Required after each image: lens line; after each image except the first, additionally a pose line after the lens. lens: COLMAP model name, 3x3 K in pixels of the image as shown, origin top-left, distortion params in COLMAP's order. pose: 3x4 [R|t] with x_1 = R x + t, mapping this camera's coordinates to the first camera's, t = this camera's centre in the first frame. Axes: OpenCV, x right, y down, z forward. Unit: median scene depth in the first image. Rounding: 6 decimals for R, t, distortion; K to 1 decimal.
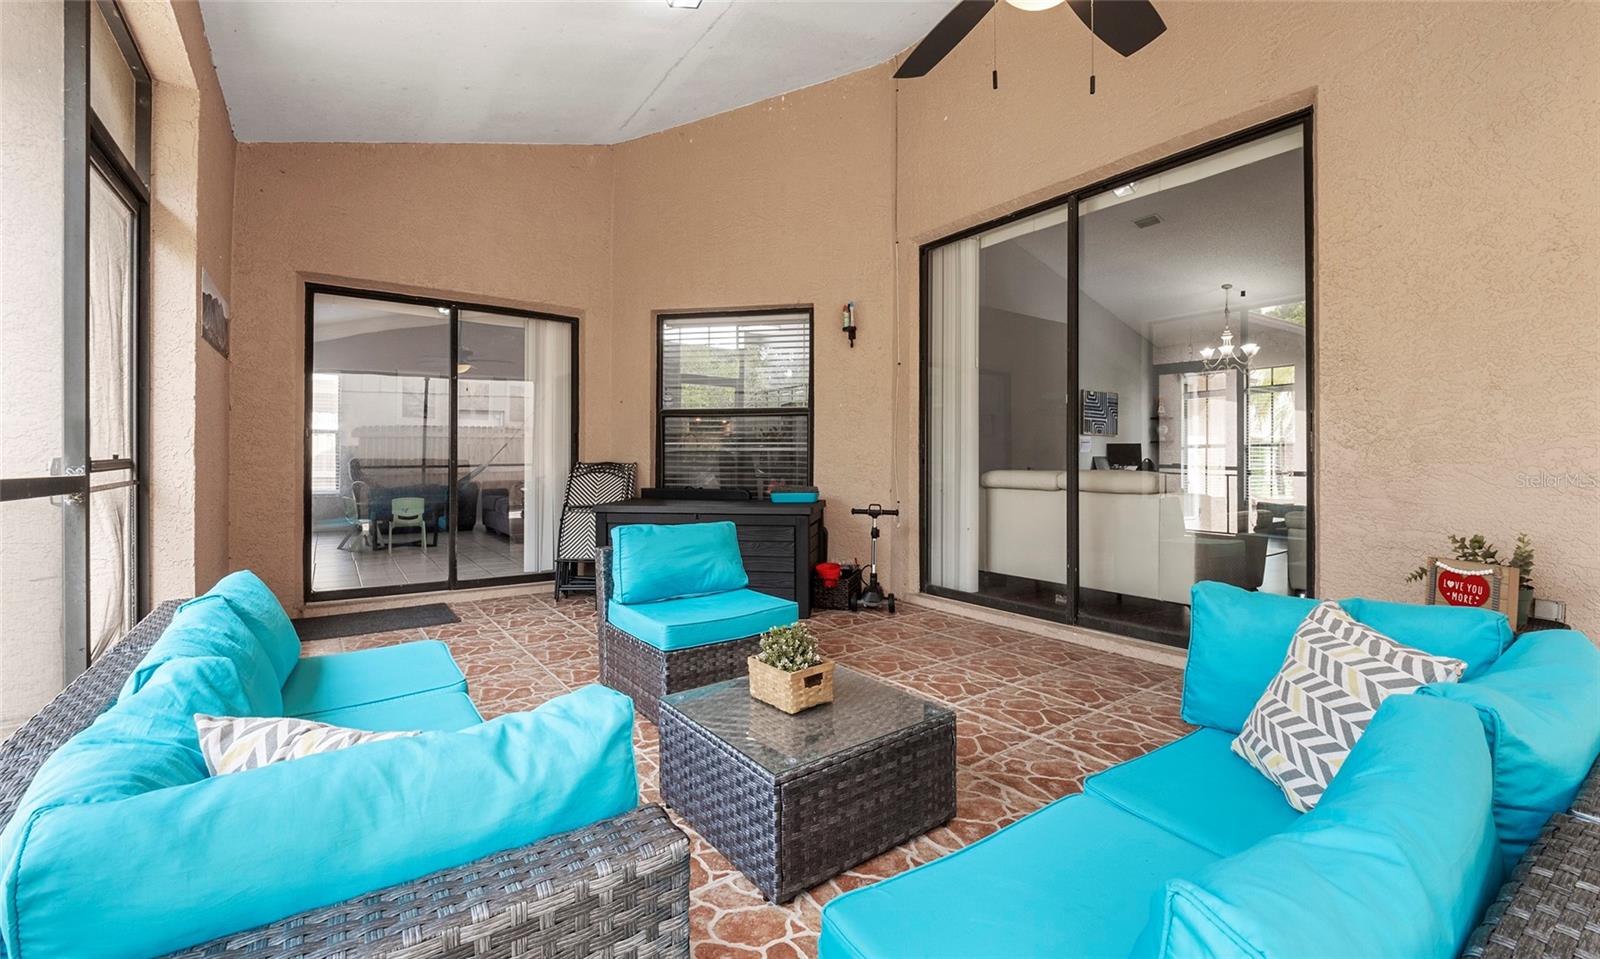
lens RADIAL K [[665.7, 0, 806.4], [0, 665.7, 471.3], [0, 0, 1]] dist [0.003199, 0.000094]
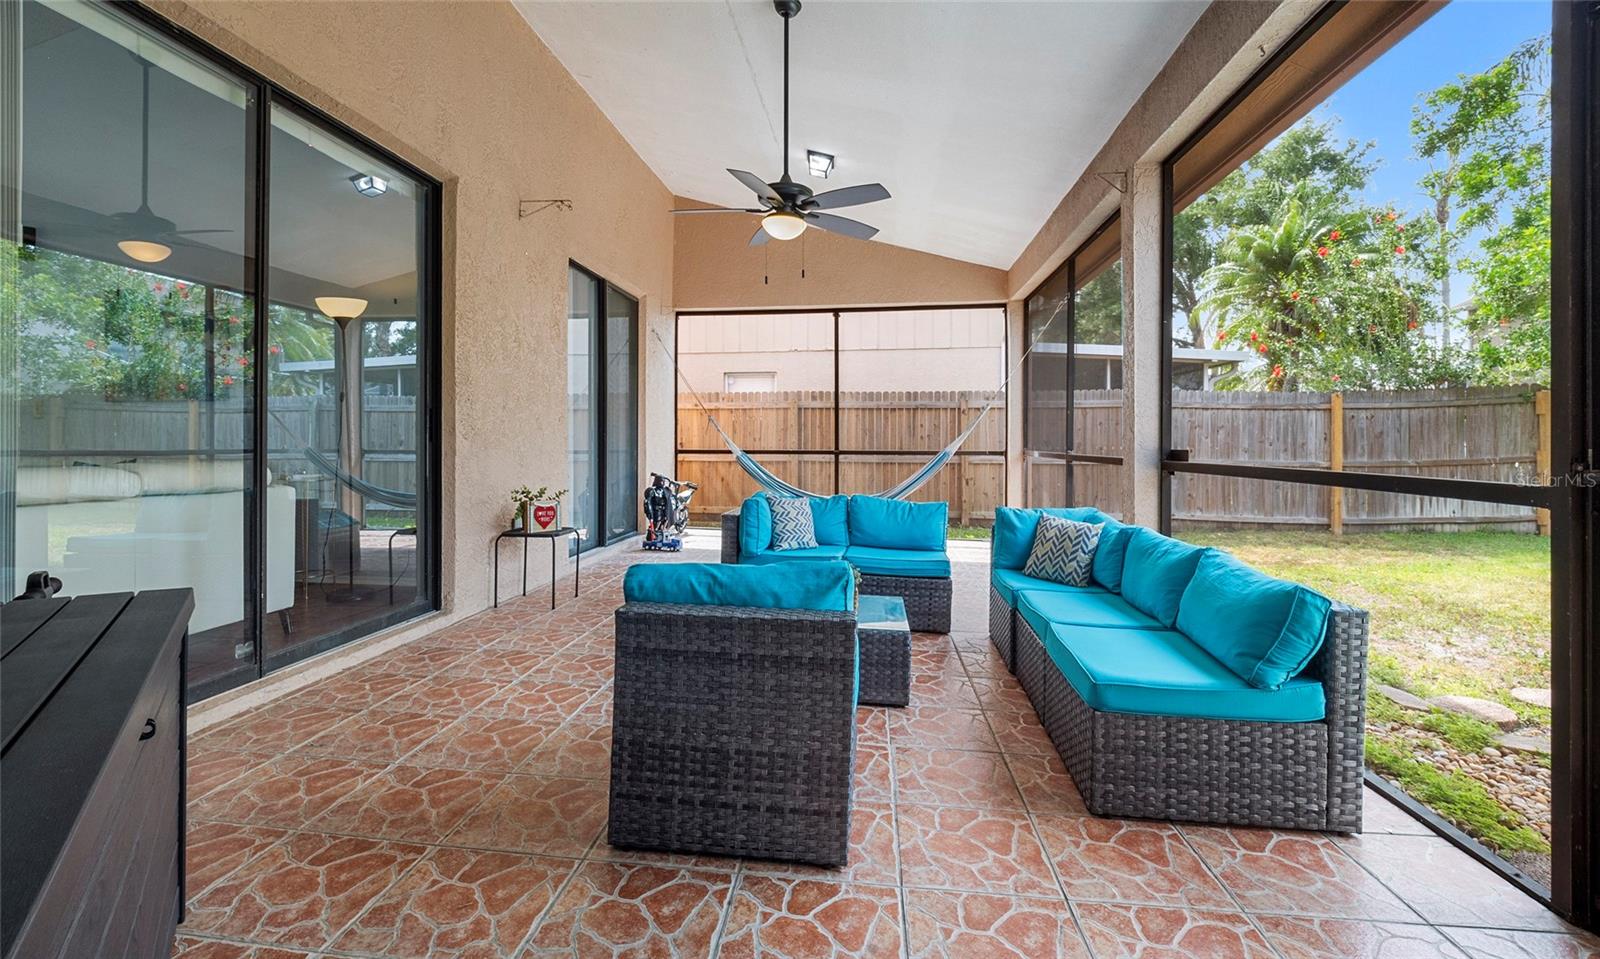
lens RADIAL K [[665.7, 0, 794.7], [0, 665.7, 444.6], [0, 0, 1]] dist [0.003199, 0.000094]
pose [[-0.728803, -0.002683, 0.684718, -0.158600], [0.002701, 0.999973, 0.006793, -0.006826], [-0.684718, 0.006801, -0.728777, 0.350132]]
